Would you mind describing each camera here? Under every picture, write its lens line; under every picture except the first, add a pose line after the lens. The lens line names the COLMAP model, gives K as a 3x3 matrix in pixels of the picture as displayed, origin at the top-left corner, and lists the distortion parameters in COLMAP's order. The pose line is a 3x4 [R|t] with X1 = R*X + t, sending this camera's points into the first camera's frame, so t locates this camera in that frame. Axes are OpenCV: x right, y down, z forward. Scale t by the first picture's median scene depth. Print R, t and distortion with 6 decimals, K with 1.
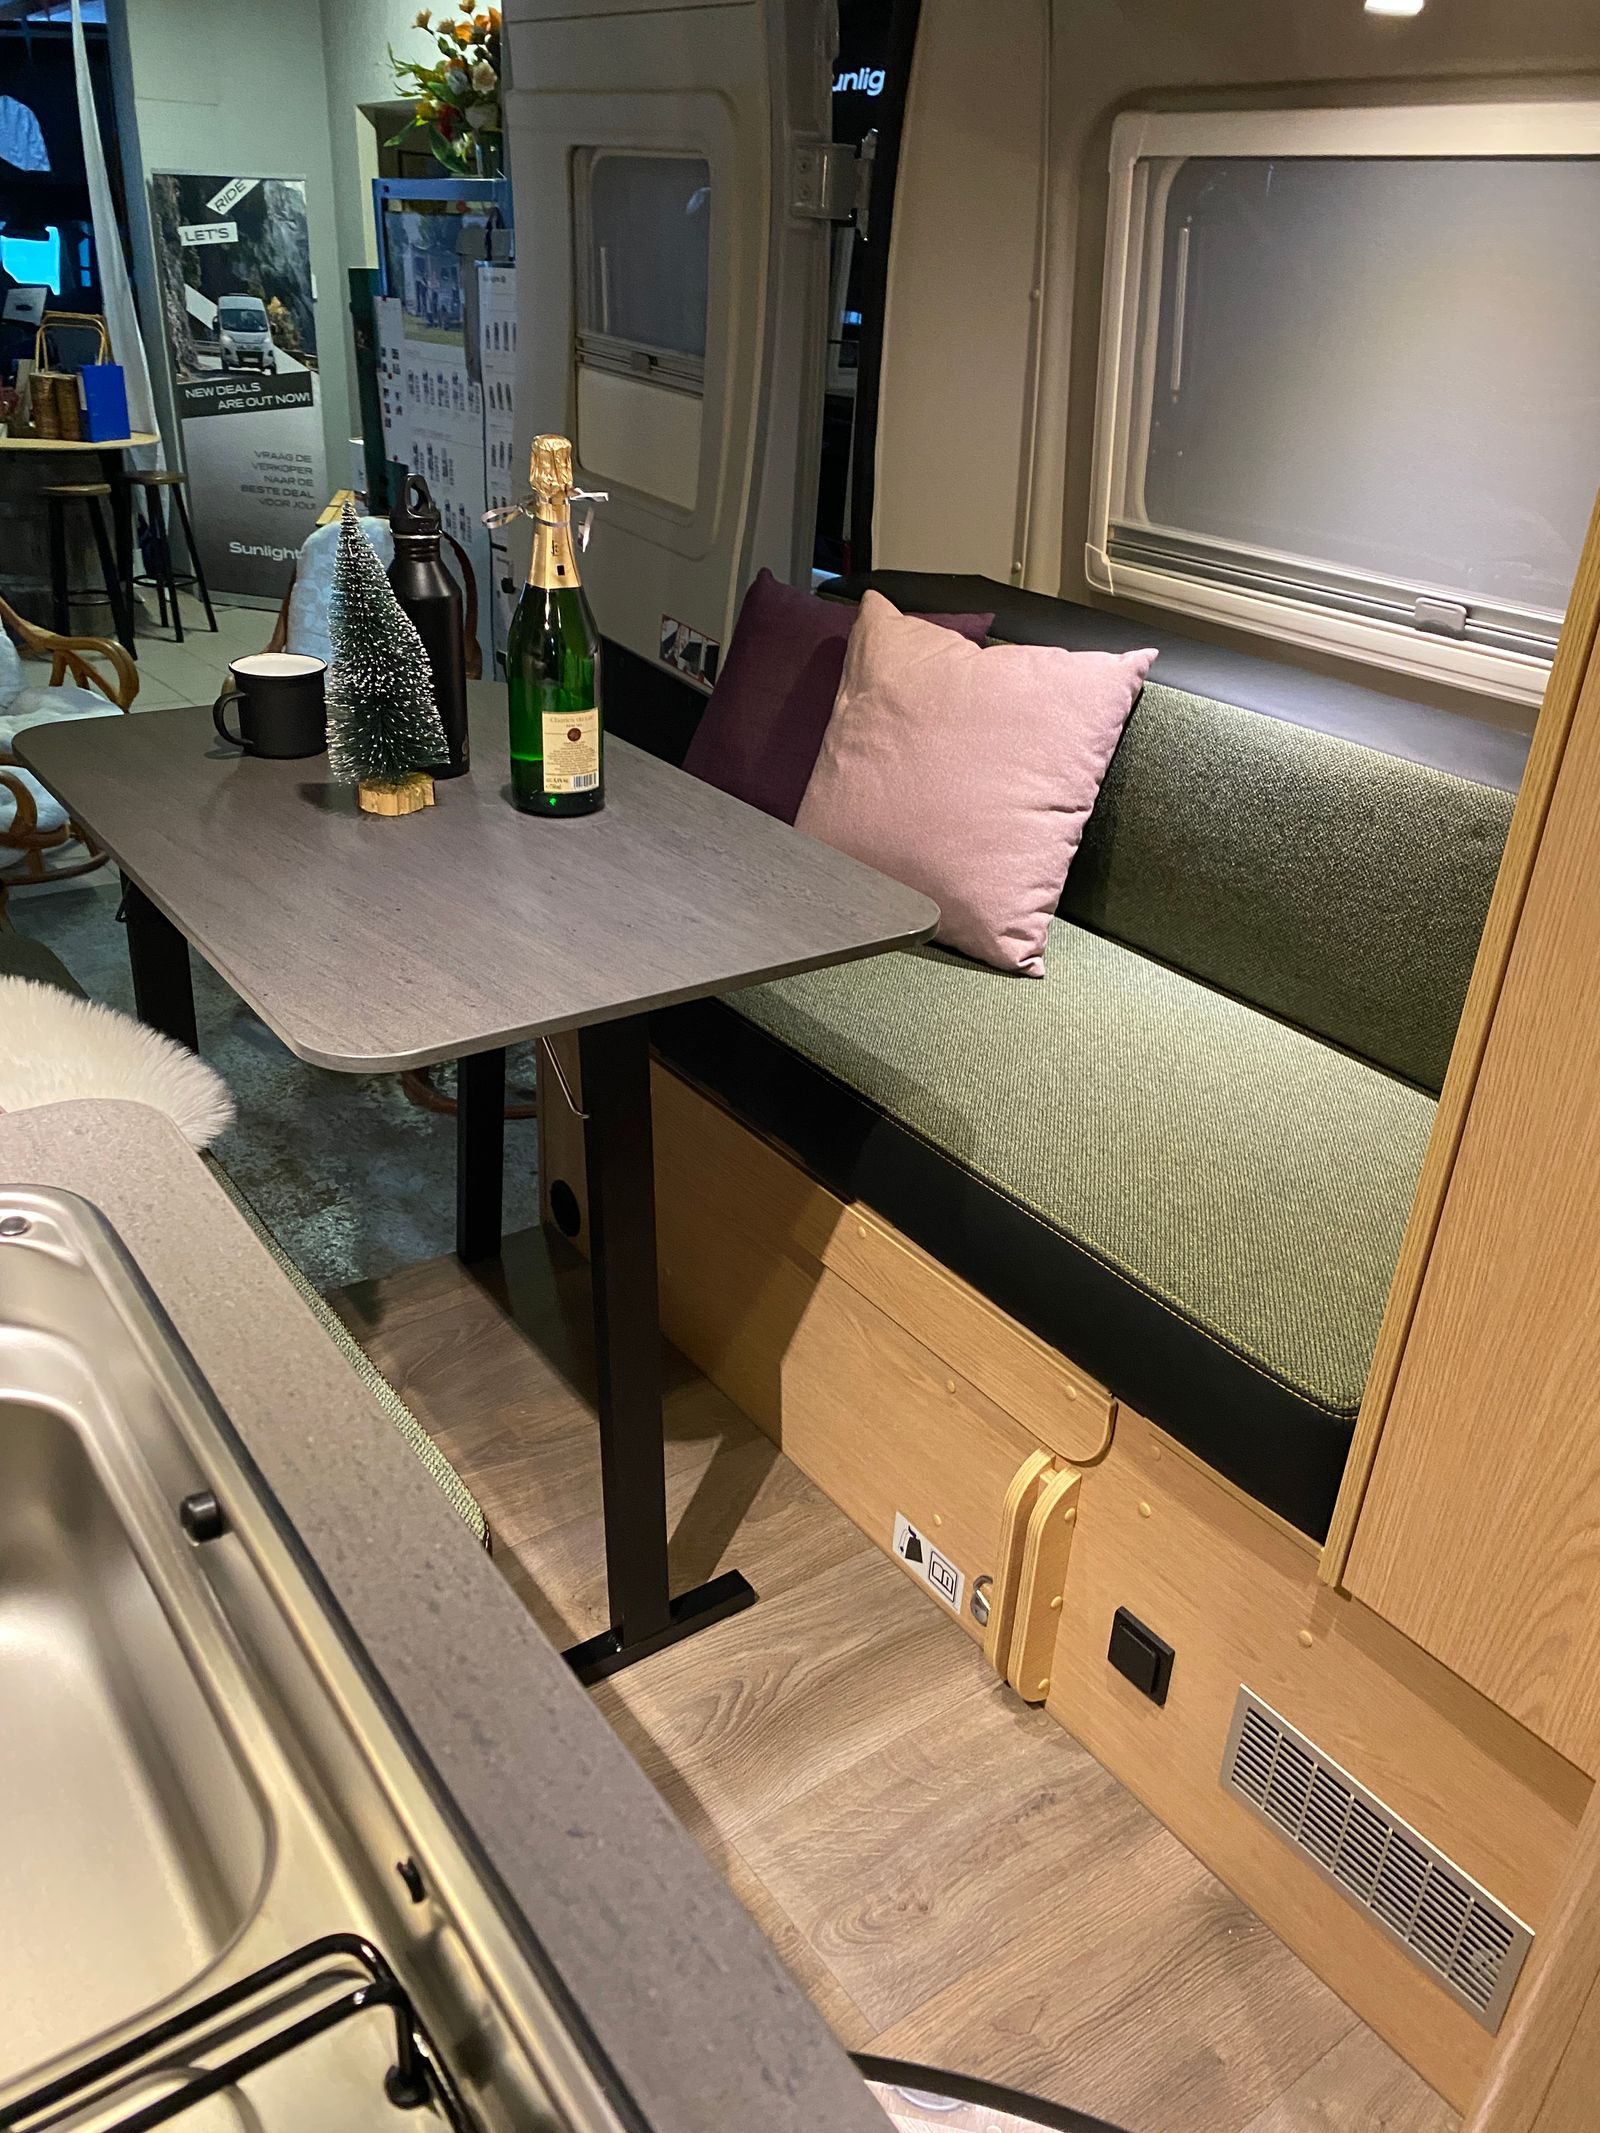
lens RADIAL K [[1627.1, 0, 800.0], [0, 1627.1, 1066.5], [0, 0, 1]] dist [0.054970, -0.030749]
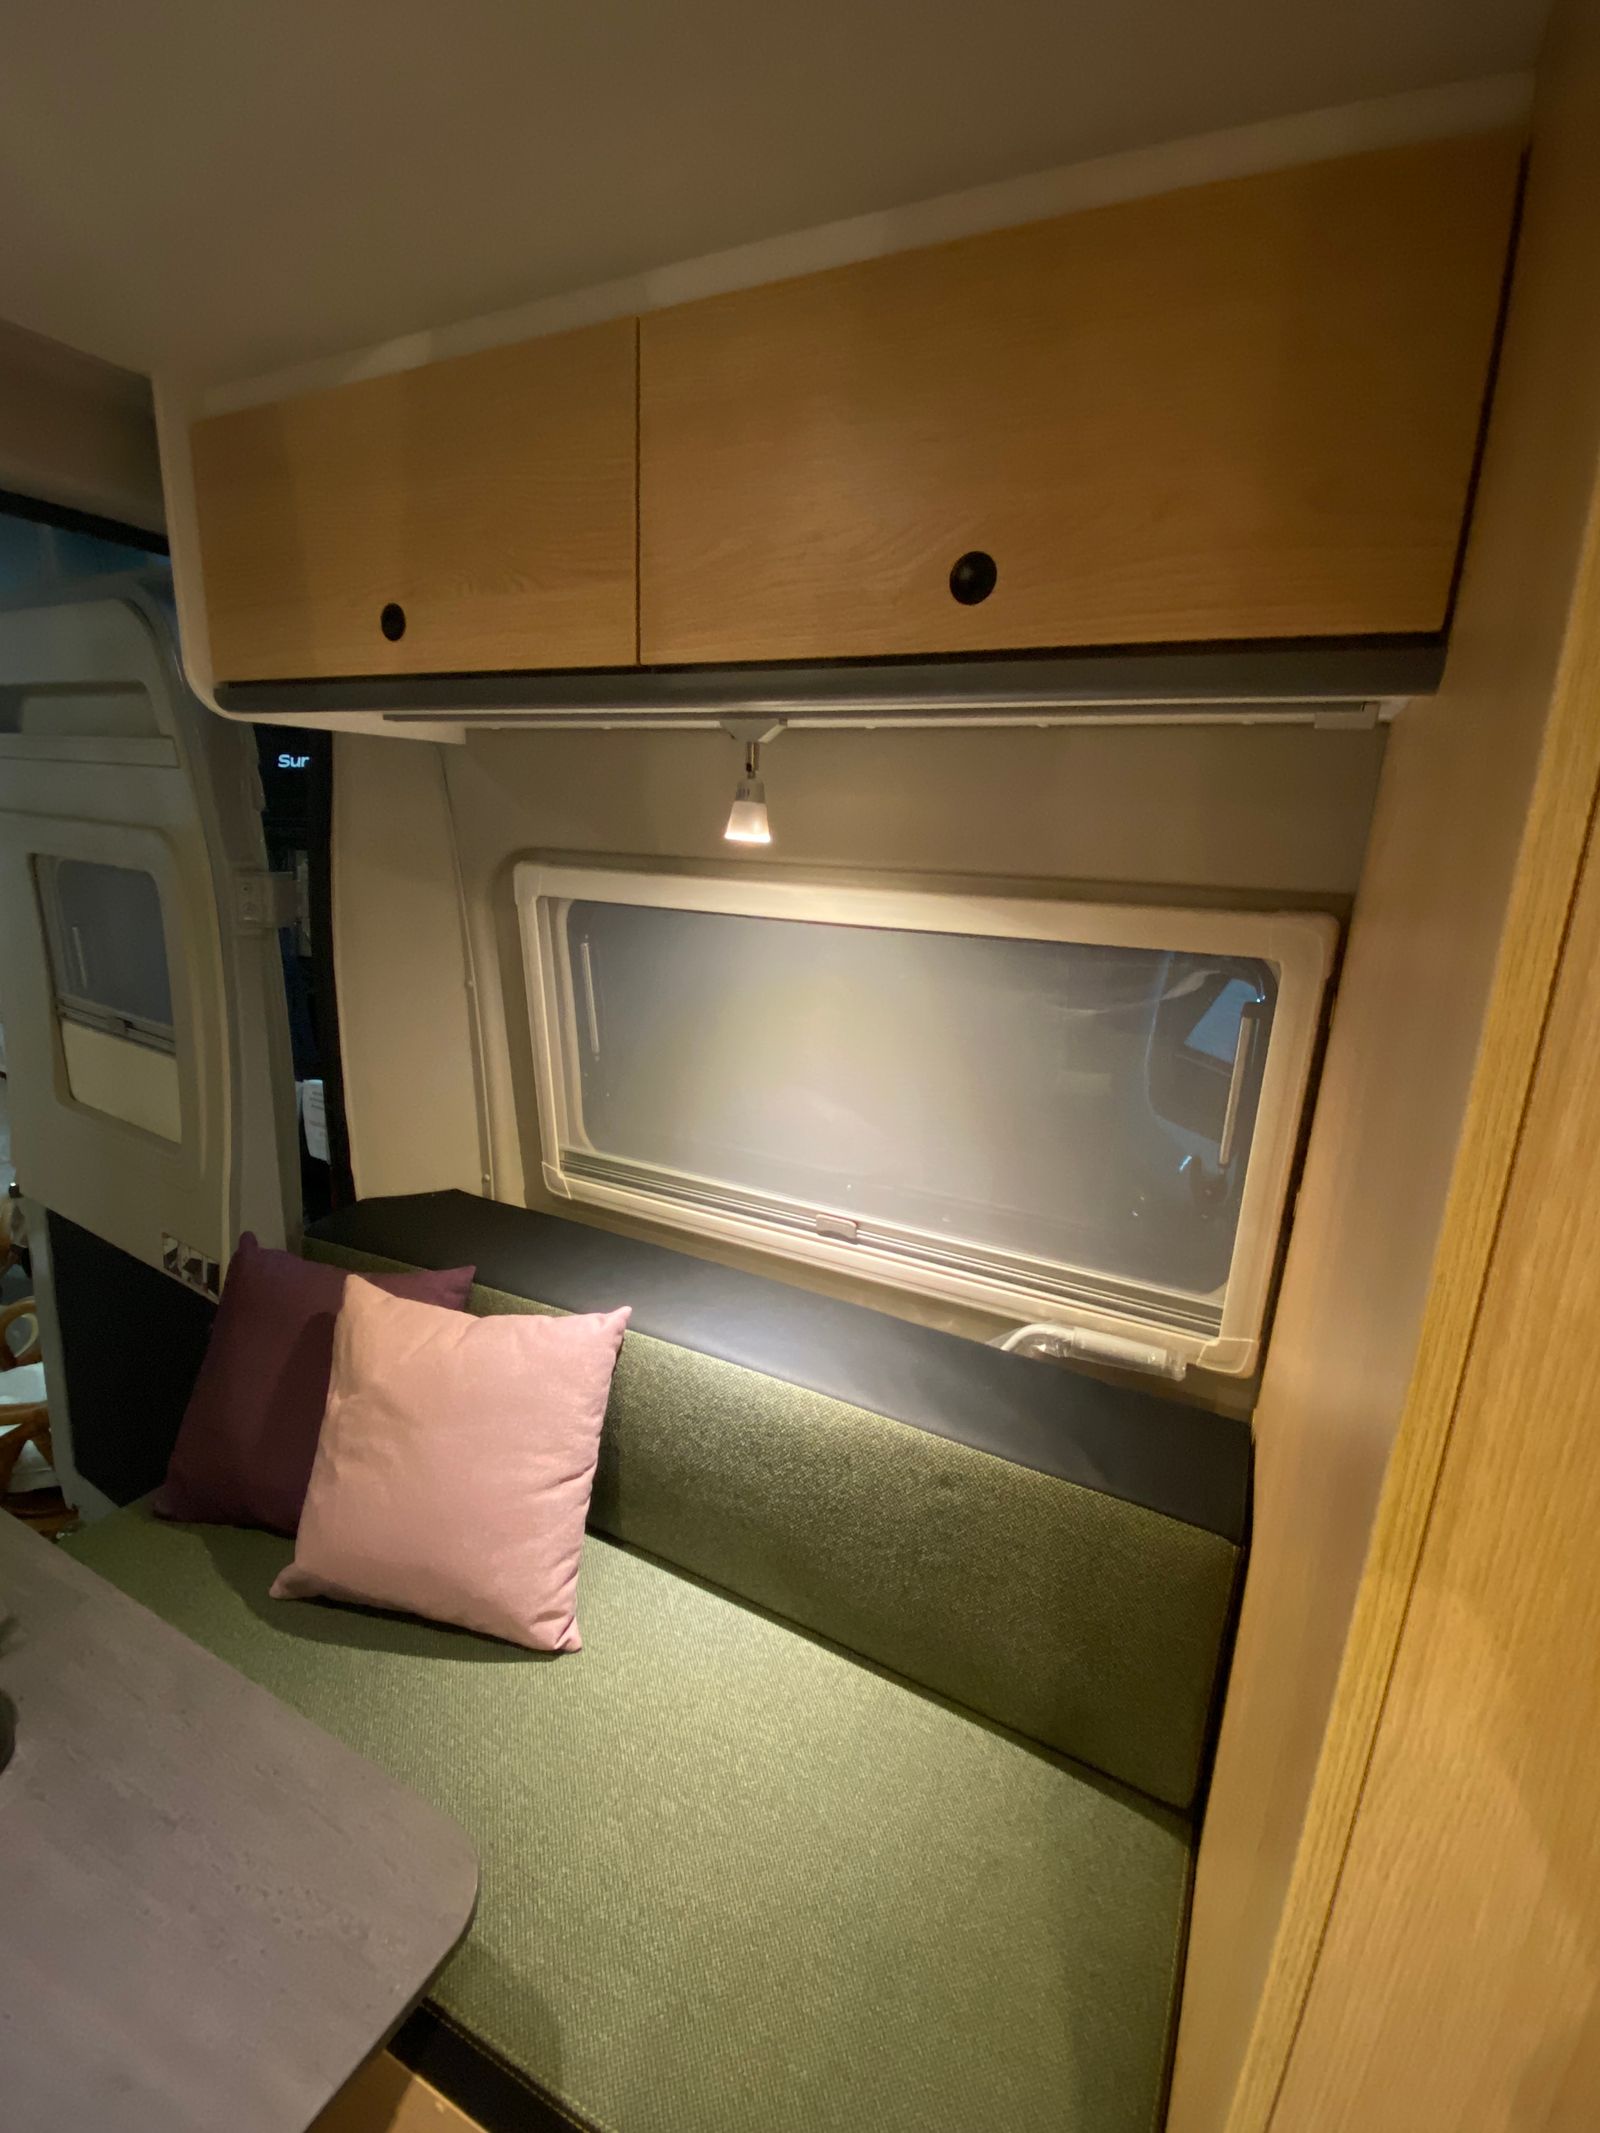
lens RADIAL K [[943.1, 0, 800.0], [0, 943.1, 1066.5], [0, 0, 1]] dist [0.023505, -0.030094]
pose [[0.893203, -0.120022, 0.433340, 0.057456], [0.203305, 0.967384, -0.151116, -0.293519], [-0.401069, 0.223078, 0.888471, 0.324885]]
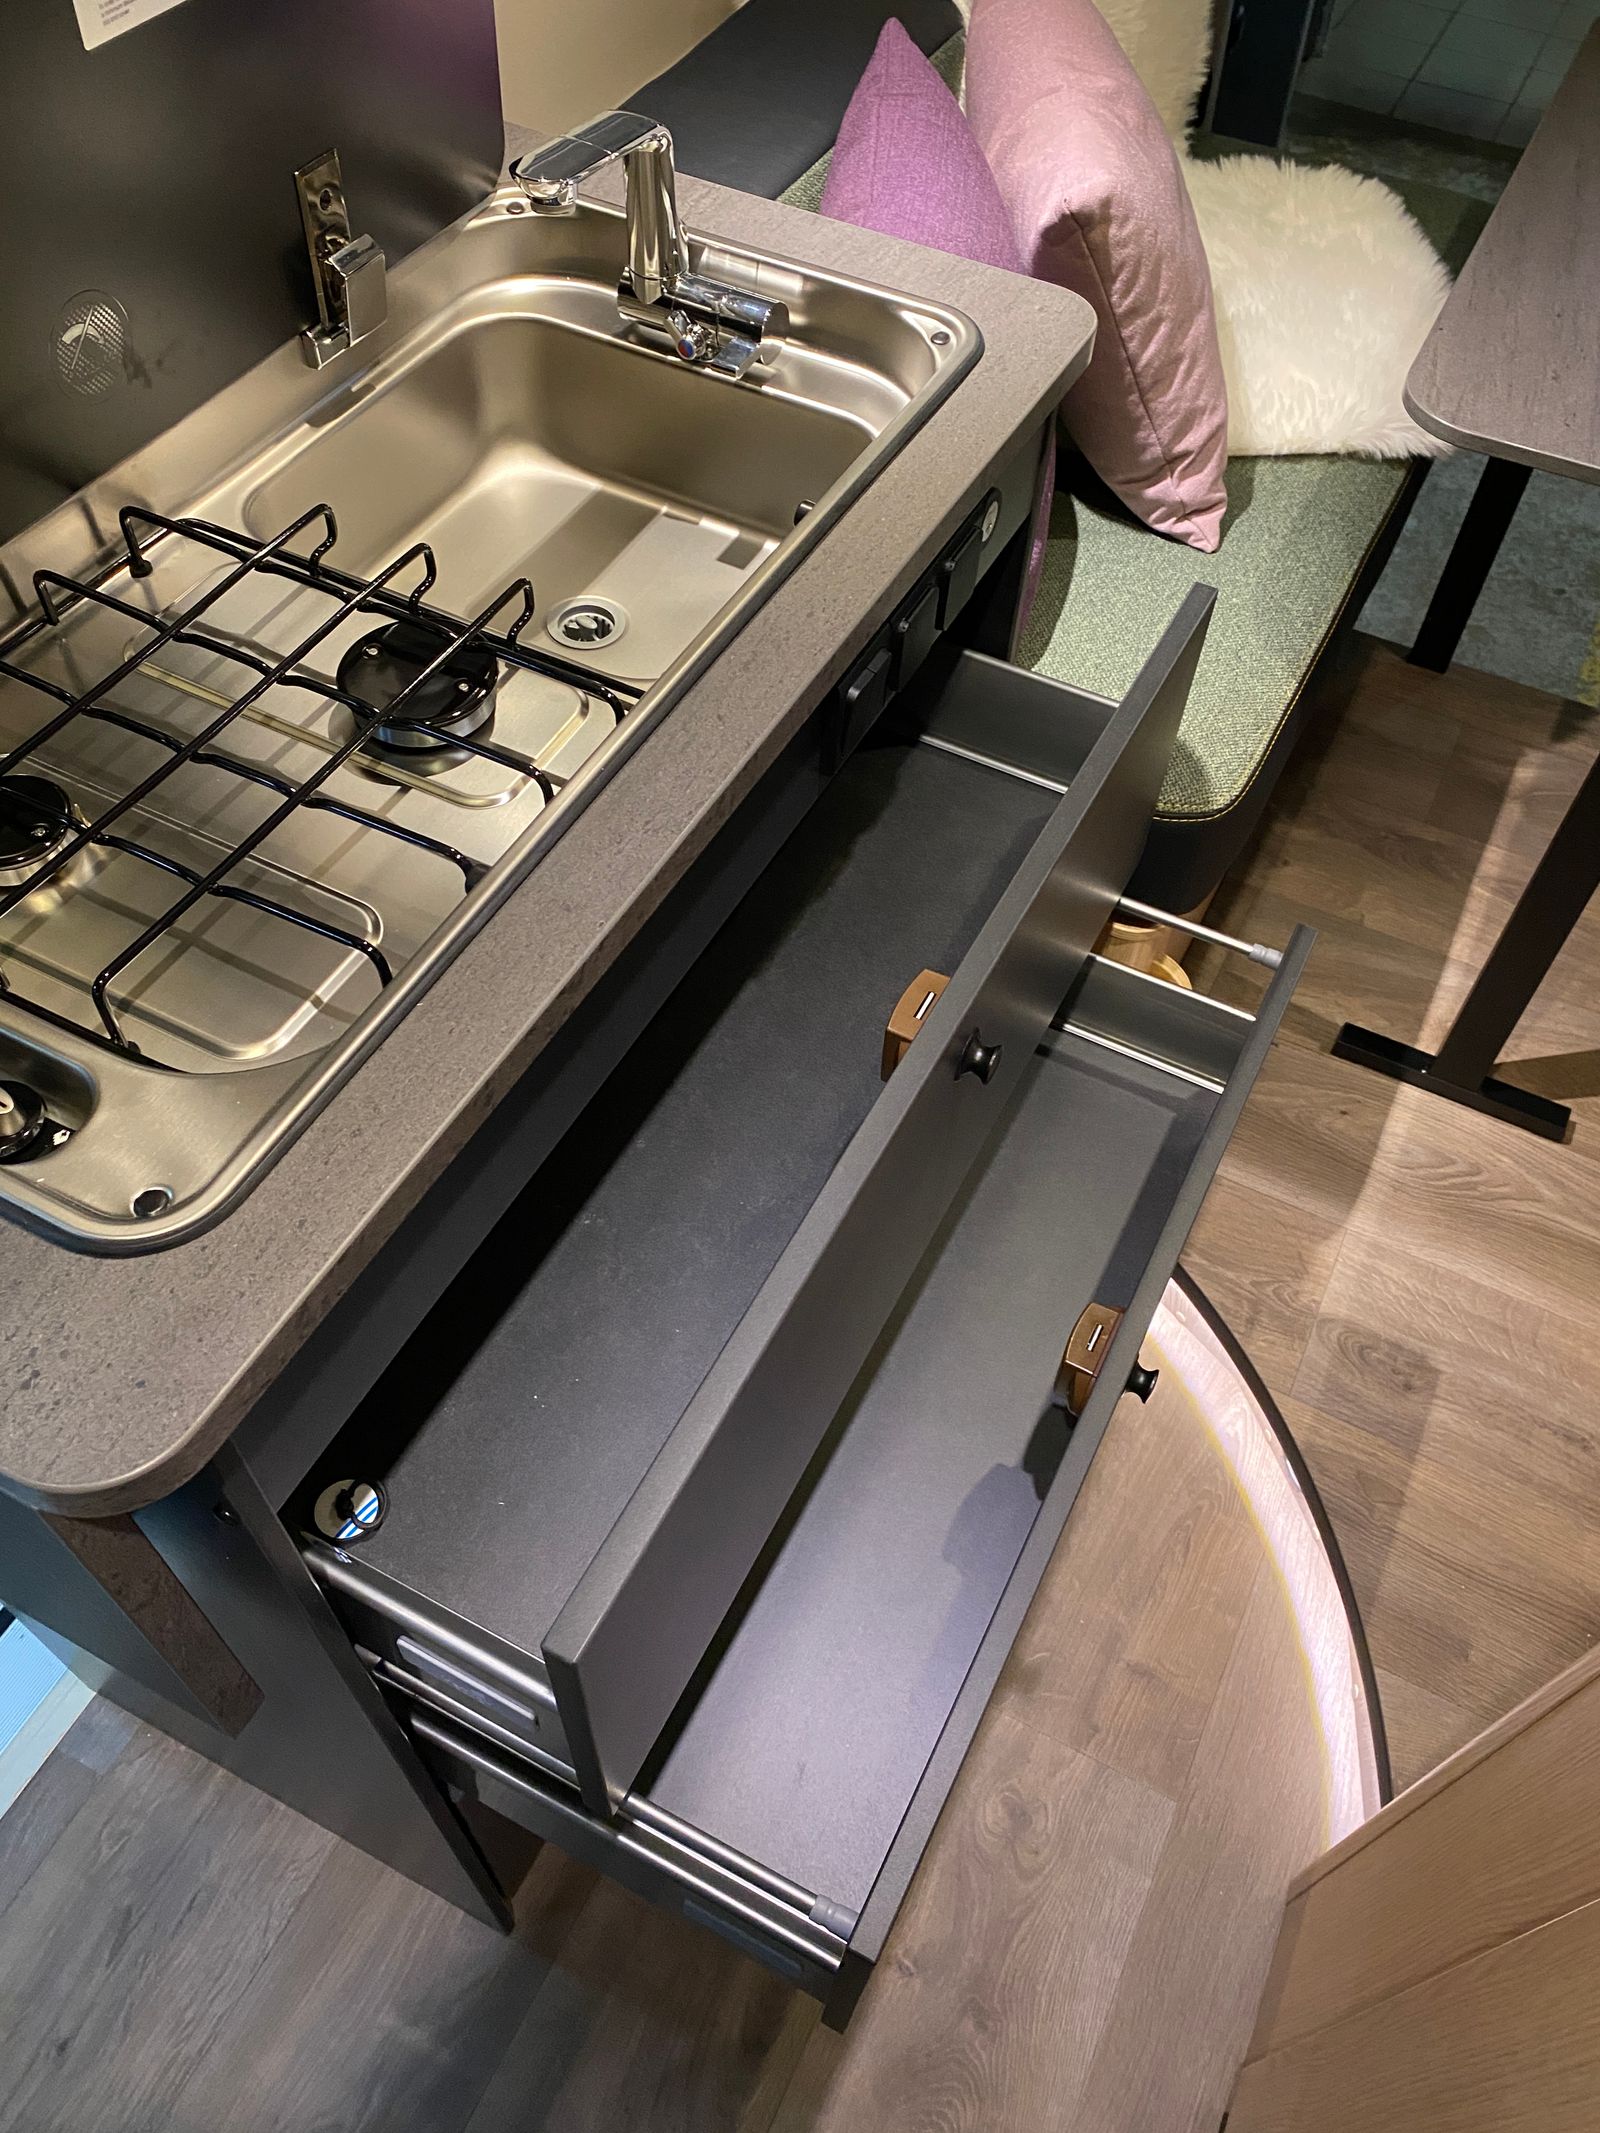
lens RADIAL K [[1634.6, 0, 840.9], [0, 1634.6, 1077.6], [0, 0, 1]] dist [0.047101, -0.039433]
pose [[0.468348, 0.685301, -0.557686, 0.292683], [-0.422217, 0.728051, 0.540070, -0.069667], [0.776133, -0.017476, 0.630327, -0.012783]]
